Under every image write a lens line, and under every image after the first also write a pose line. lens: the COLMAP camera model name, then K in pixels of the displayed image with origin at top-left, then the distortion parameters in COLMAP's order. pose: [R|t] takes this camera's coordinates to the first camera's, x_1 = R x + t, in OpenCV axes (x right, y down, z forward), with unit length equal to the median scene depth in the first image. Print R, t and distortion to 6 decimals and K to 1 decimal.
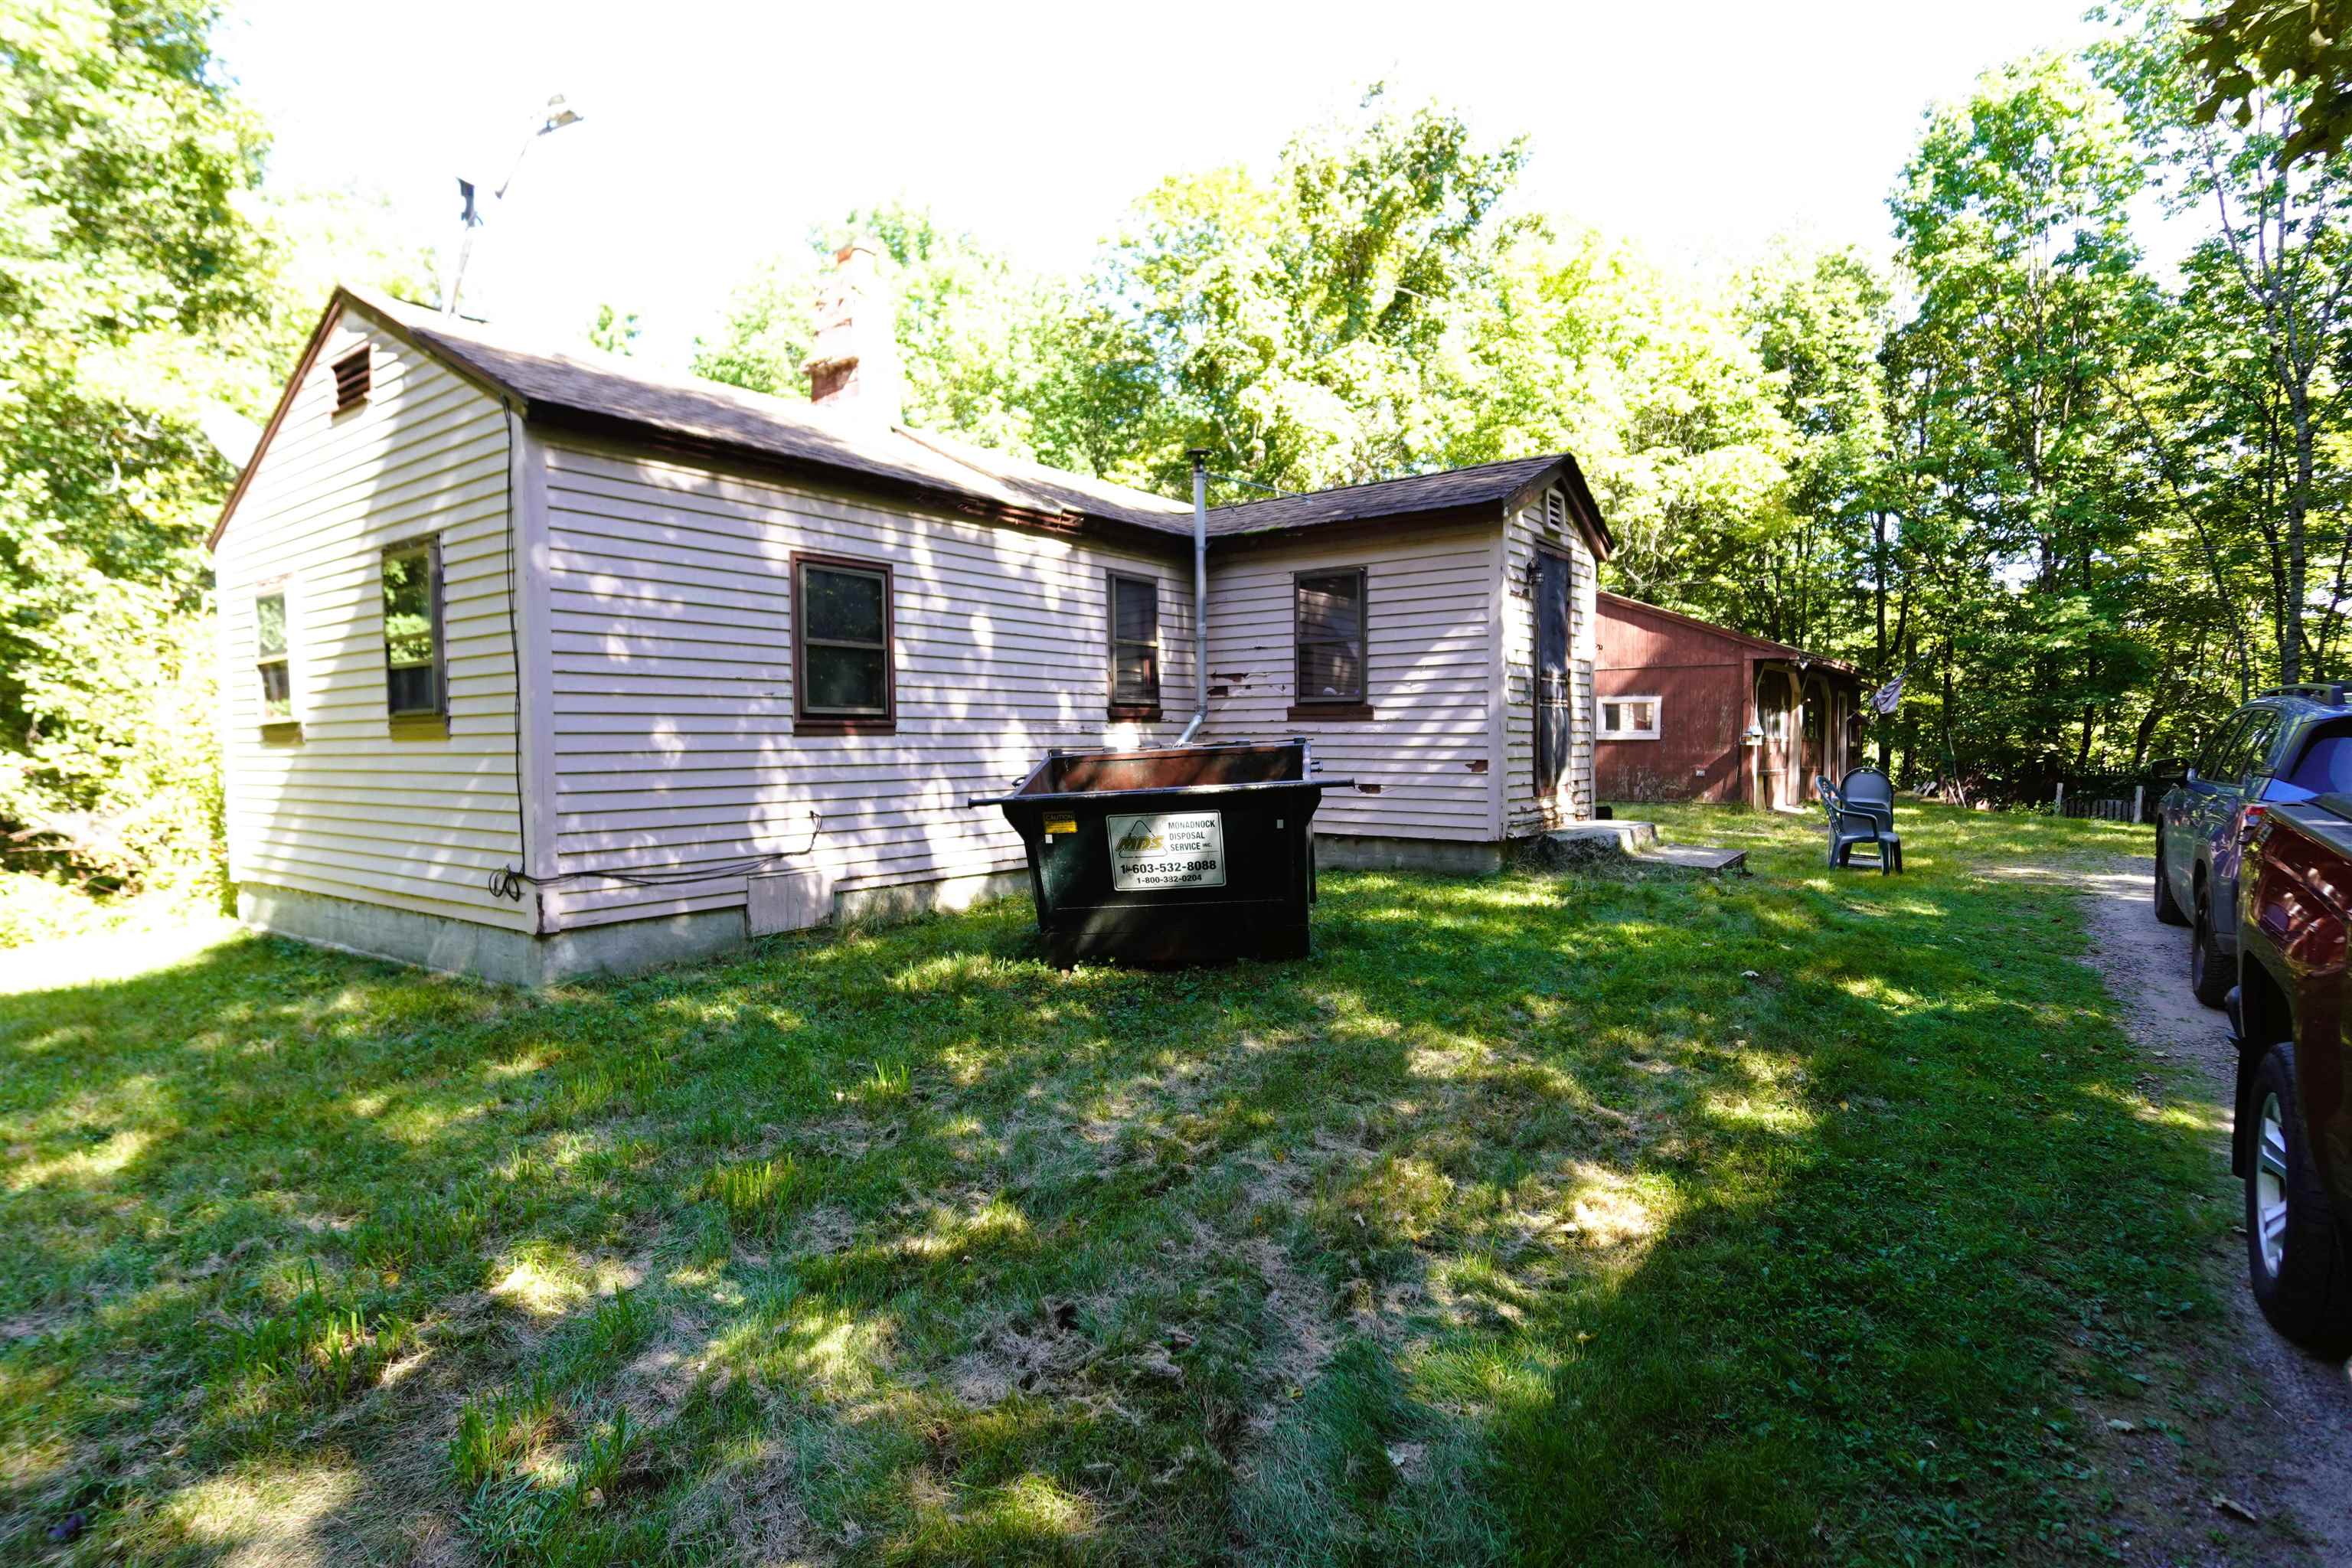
lens RADIAL K [[1164.8, 0, 1174.2], [0, 1164.8, 807.1], [0, 0, 1]] dist [0.002812, 0.000011]
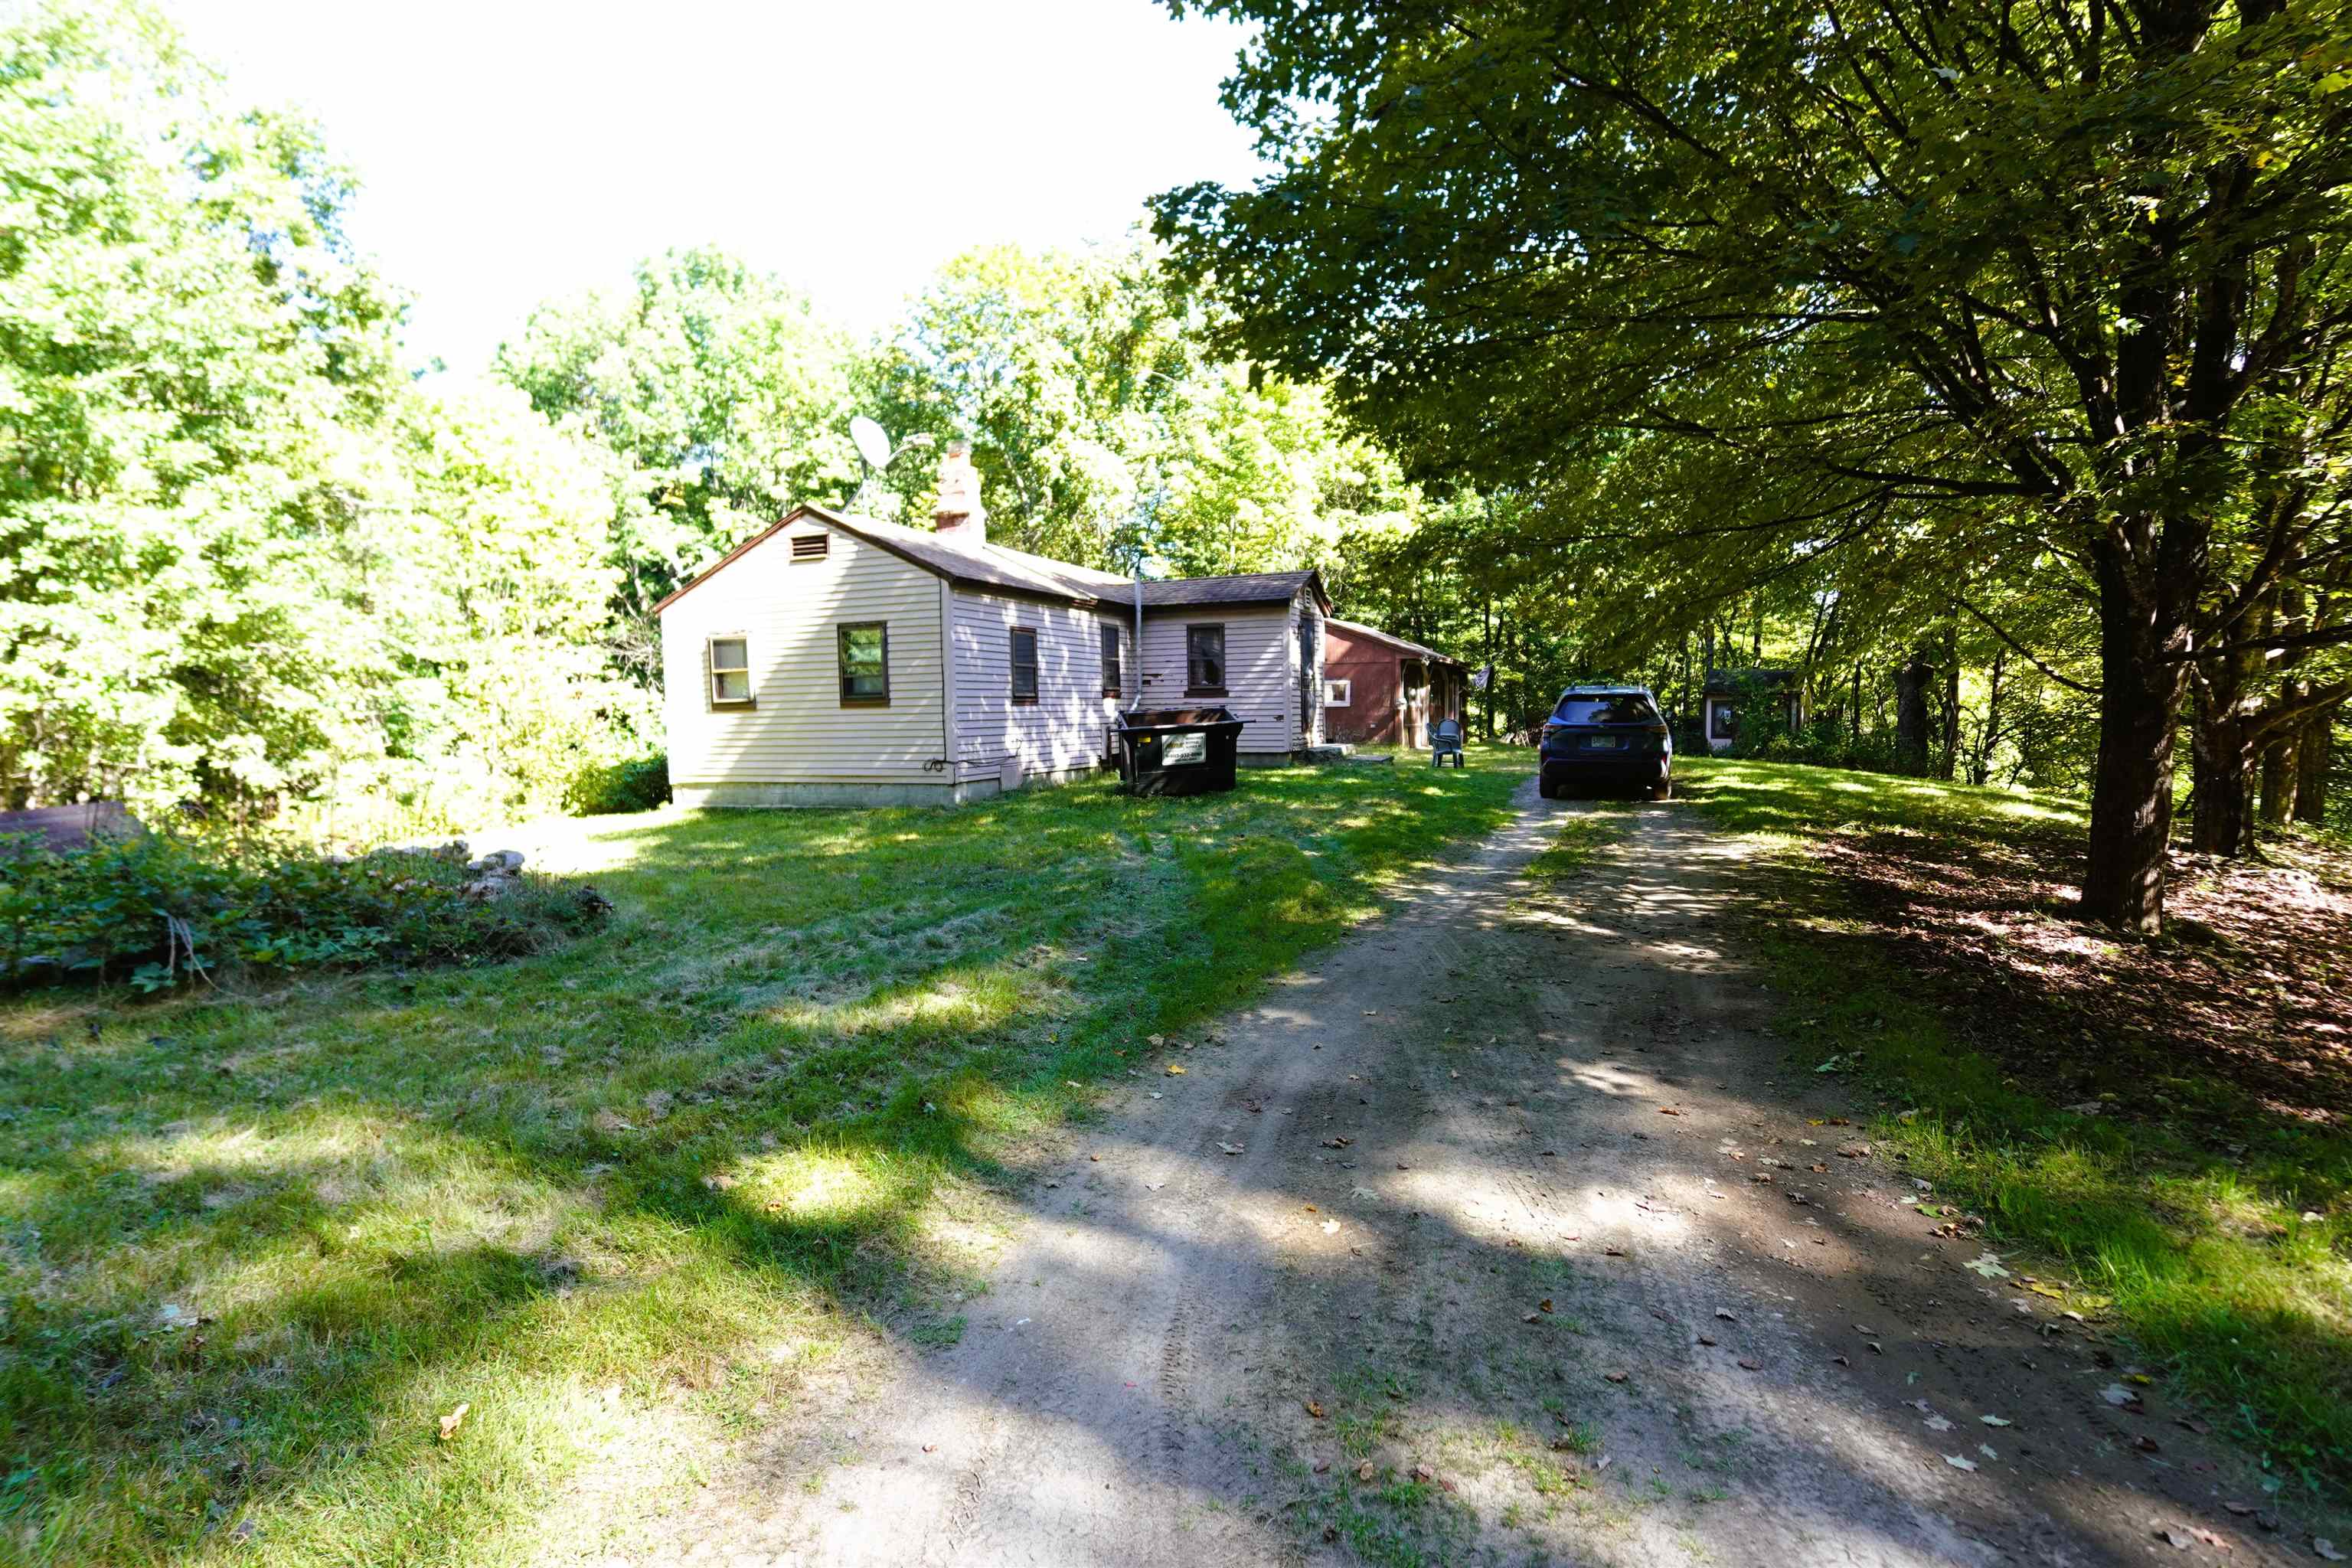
lens RADIAL K [[1194.8, 0, 1180.1], [0, 1194.8, 781.5], [0, 0, 1]] dist [-0.005376, -0.000952]
pose [[0.964645, -0.025642, 0.262302, -0.453557], [0.025657, 0.999665, 0.003366, 0.064994], [-0.262300, 0.003483, 0.964980, -0.989751]]
